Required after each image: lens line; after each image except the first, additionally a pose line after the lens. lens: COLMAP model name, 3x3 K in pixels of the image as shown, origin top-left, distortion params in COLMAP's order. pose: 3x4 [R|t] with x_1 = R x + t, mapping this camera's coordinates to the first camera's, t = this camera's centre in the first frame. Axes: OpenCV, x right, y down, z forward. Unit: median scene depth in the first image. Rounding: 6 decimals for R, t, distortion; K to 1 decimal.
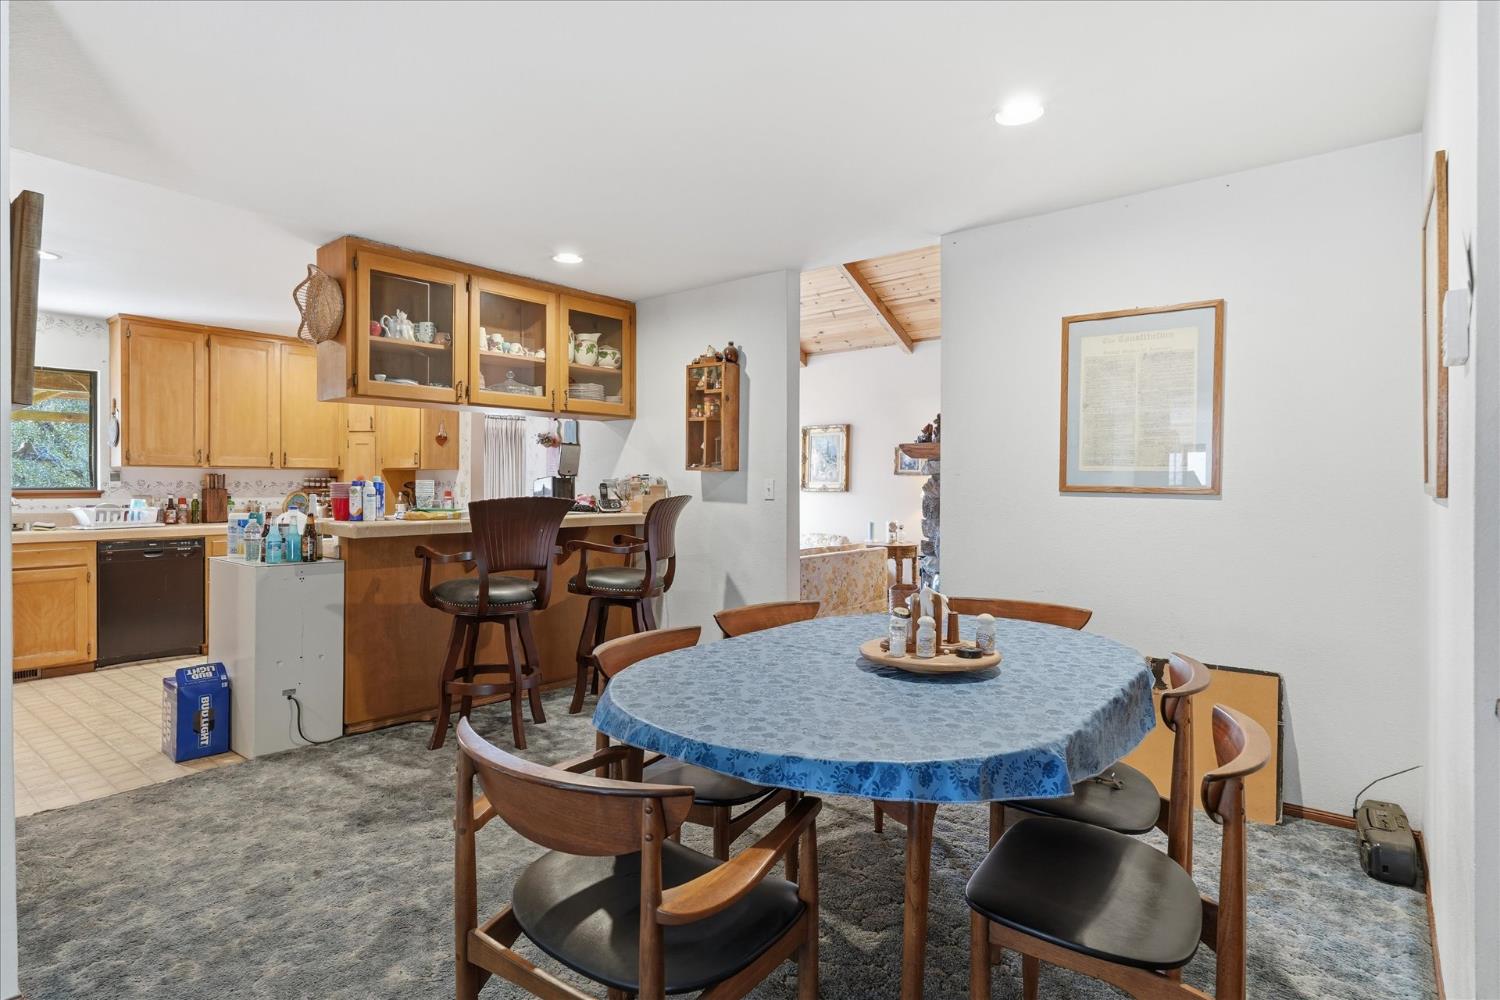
lens RADIAL K [[787.8, 0, 764.6], [0, 787.8, 490.8], [0, 0, 1]] dist [-0.001014, -0.000493]
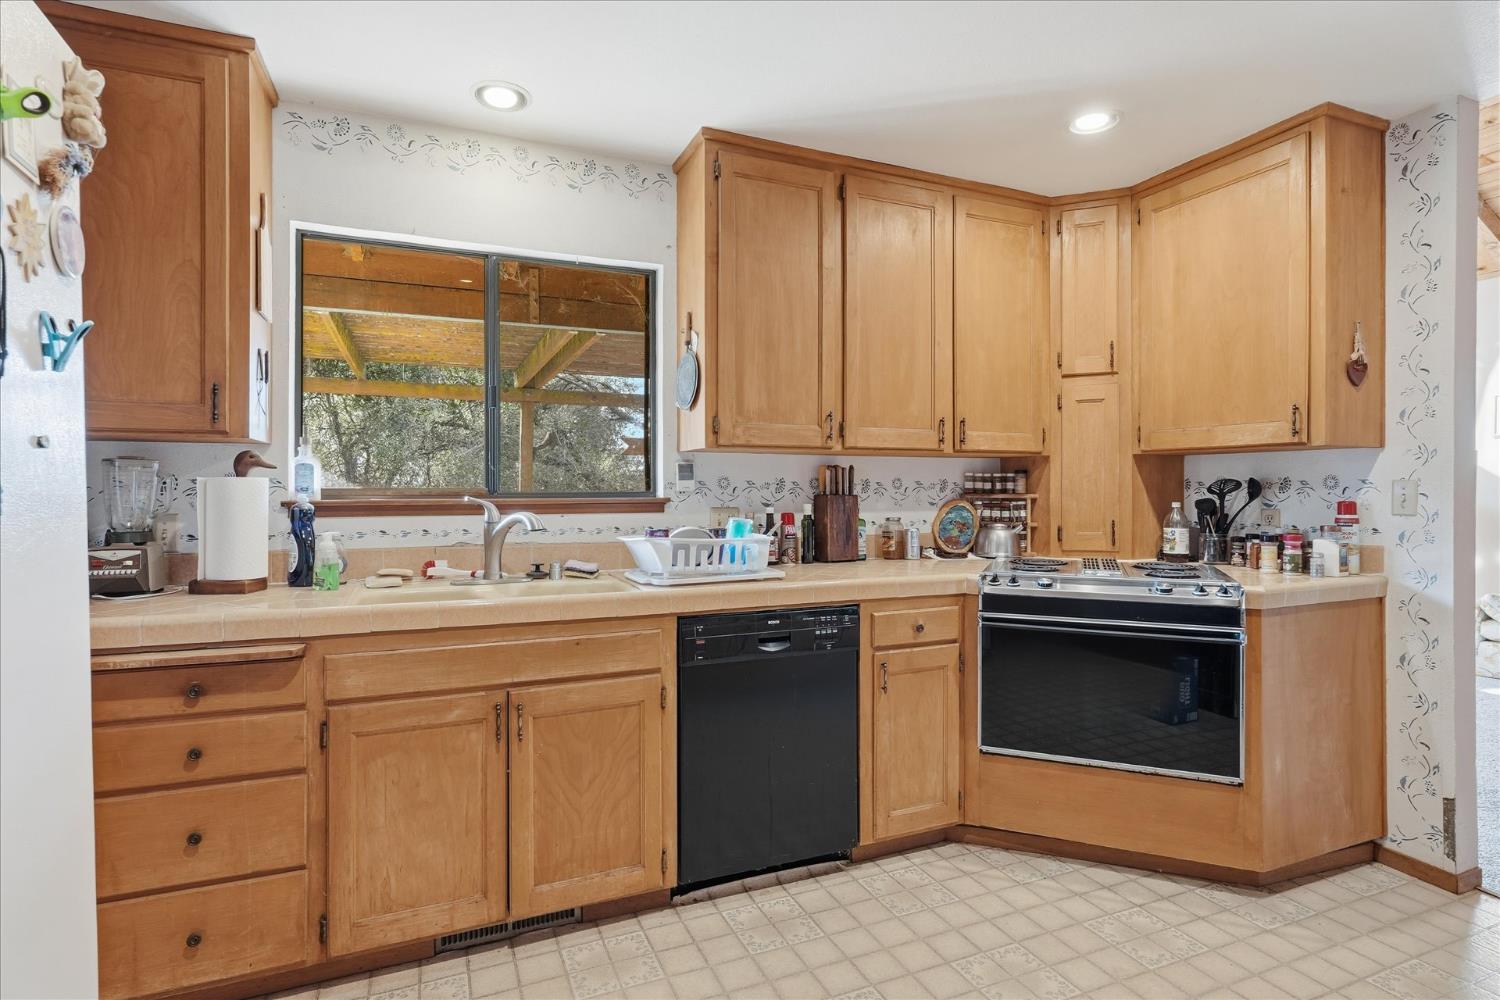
lens RADIAL K [[744.0, 0, 754.0], [0, 744.0, 492.0], [0, 0, 1]] dist [-0.002550, 0.001849]
pose [[0.886380, 0.000475, -0.462958, -0.549586], [-0.001995, 0.999994, -0.002795, -0.002924], [0.462954, 0.003401, 0.886376, 0.578749]]
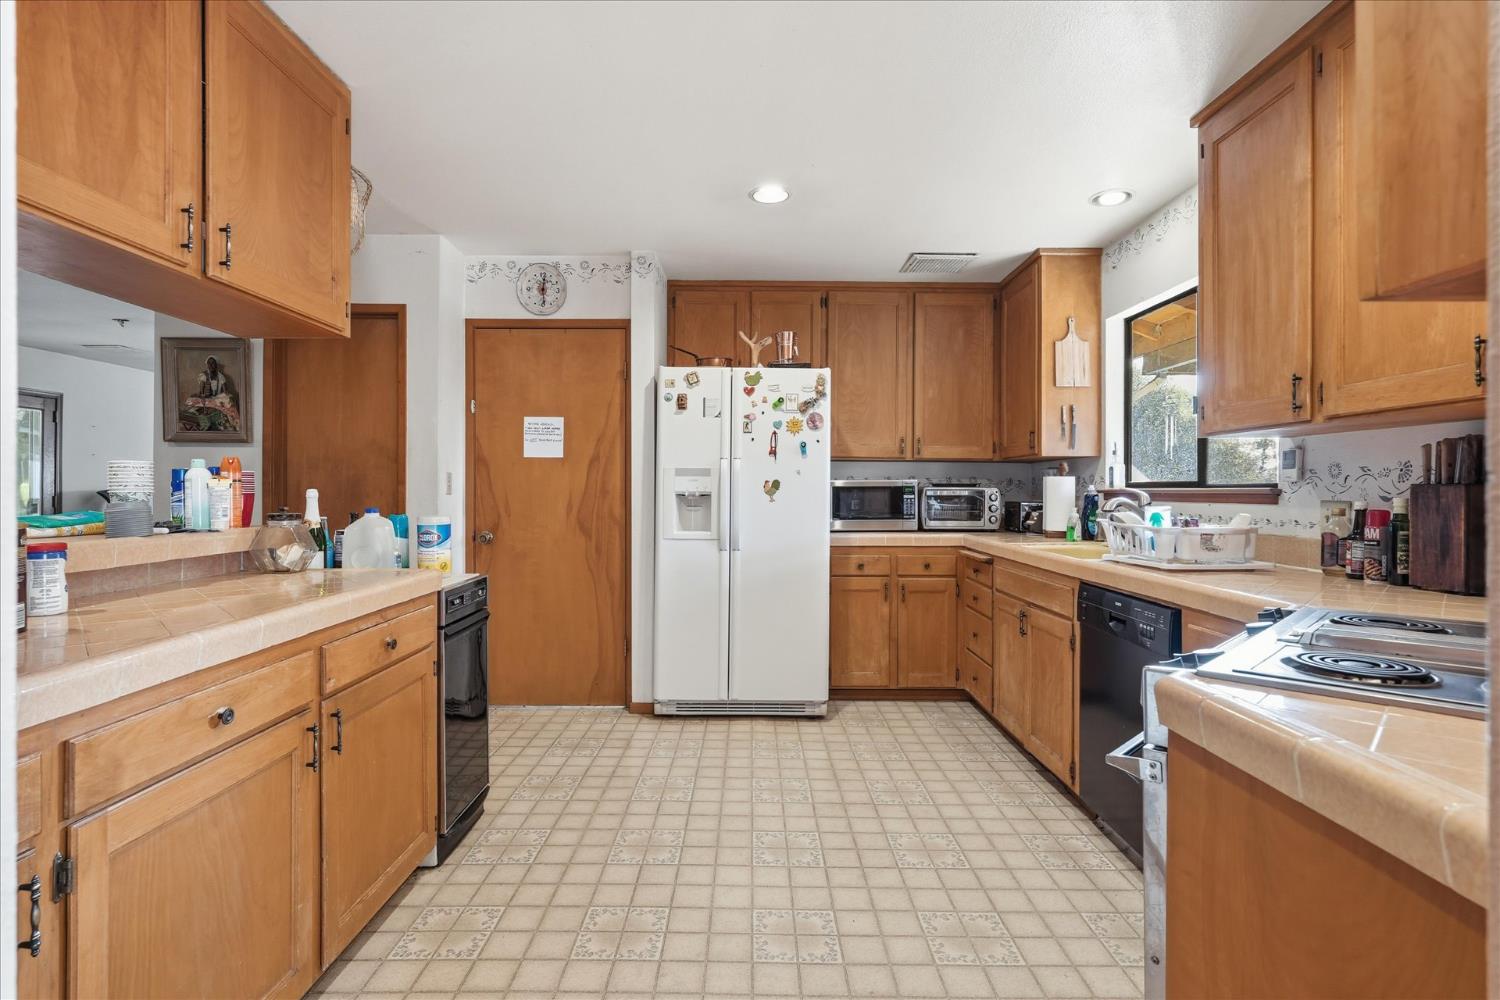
lens RADIAL K [[744.0, 0, 743.6], [0, 744.0, 488.9], [0, 0, 1]] dist [-0.002550, 0.001849]
pose [[-0.789389, -0.003231, -0.613885, -0.301903], [-0.006391, 0.999975, 0.002955, 0.000477], [0.613860, 0.006256, -0.789390, 1.131977]]
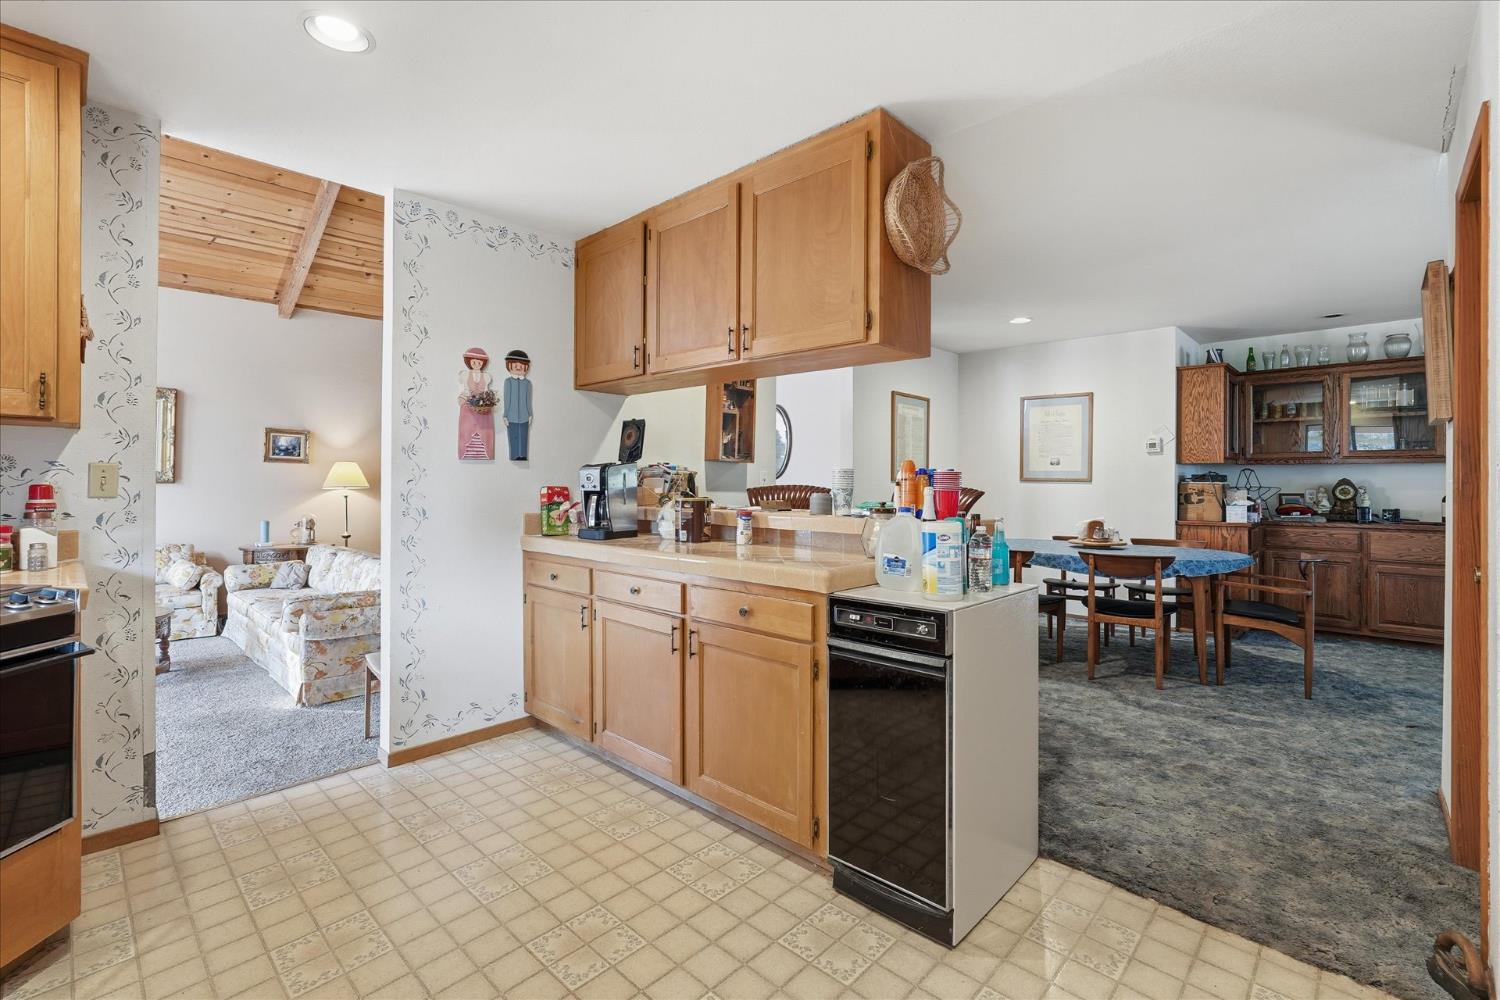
lens RADIAL K [[656.9, 0, 744.1], [0, 656.9, 486.2], [0, 0, 1]] dist [-0.011788, 0.002219]
pose [[0.093920, -0.010951, 0.995520, -0.757705], [0.002187, 0.999939, 0.010793, -0.001477], [-0.995577, 0.001163, 0.093938, 0.723918]]
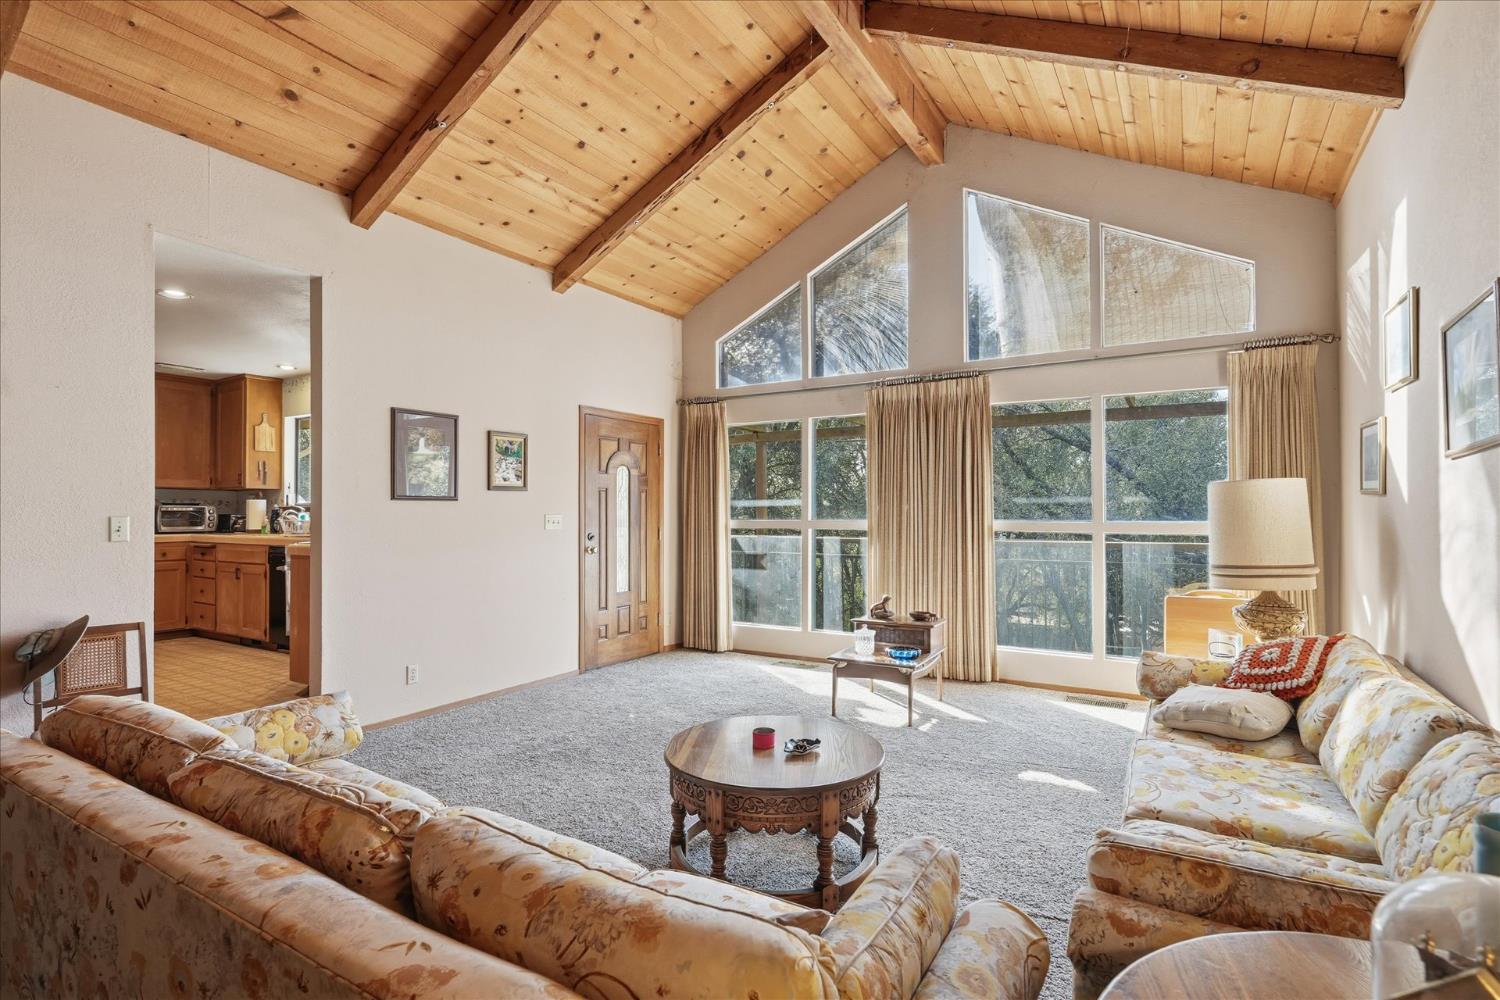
lens RADIAL K [[744.0, 0, 783.0], [0, 744.0, 500.8], [0, 0, 1]] dist [-0.002550, 0.001849]
pose [[0.119560, -0.014699, -0.992718, 0.362795], [-0.001666, 0.999886, -0.015005, 0.008254], [0.992826, 0.003448, 0.119521, 1.481967]]
